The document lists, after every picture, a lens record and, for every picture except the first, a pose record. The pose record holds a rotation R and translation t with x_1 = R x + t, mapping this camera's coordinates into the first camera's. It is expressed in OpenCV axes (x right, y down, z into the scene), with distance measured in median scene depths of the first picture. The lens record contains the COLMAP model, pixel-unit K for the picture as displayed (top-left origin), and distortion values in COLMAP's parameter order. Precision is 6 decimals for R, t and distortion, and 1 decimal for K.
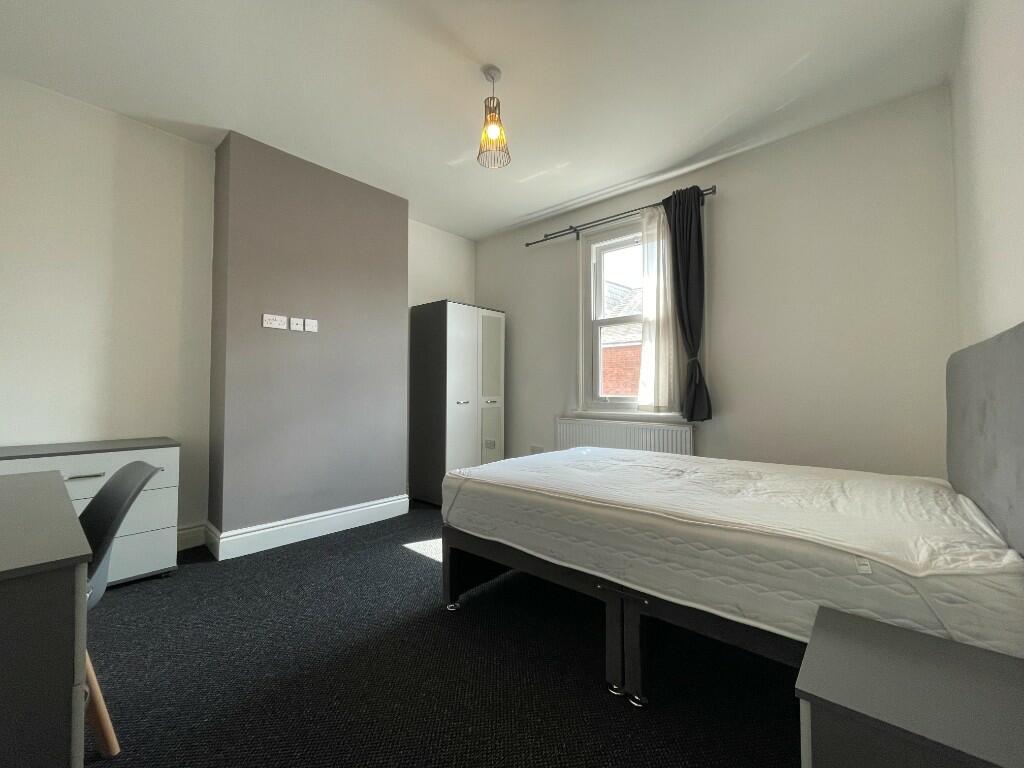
lens RADIAL K [[414.7, 0, 511.3], [0, 414.7, 380.0], [0, 0, 1]] dist [0.000749, 0.000023]
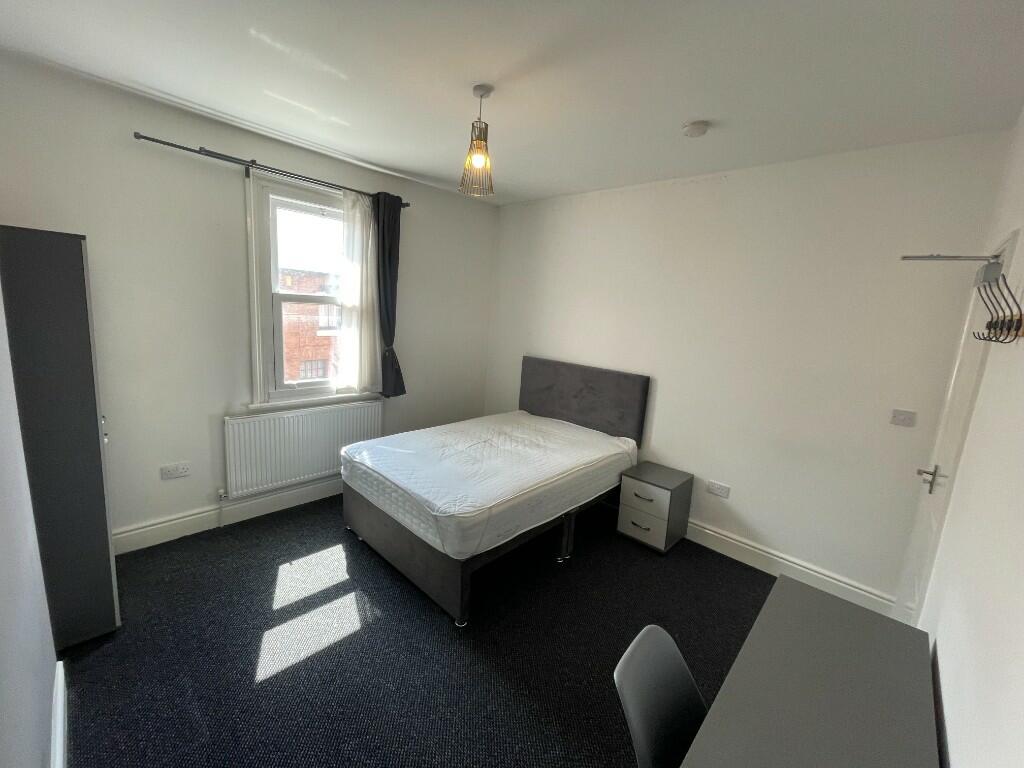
lens RADIAL K [[414.7, 0, 511.3], [0, 414.7, 380.0], [0, 0, 1]] dist [0.000749, 0.000023]
pose [[0.052911, -0.168574, 0.984268, -0.649942], [-0.092884, 0.980545, 0.172930, -0.170716], [-0.994270, -0.100572, 0.036224, 0.518333]]
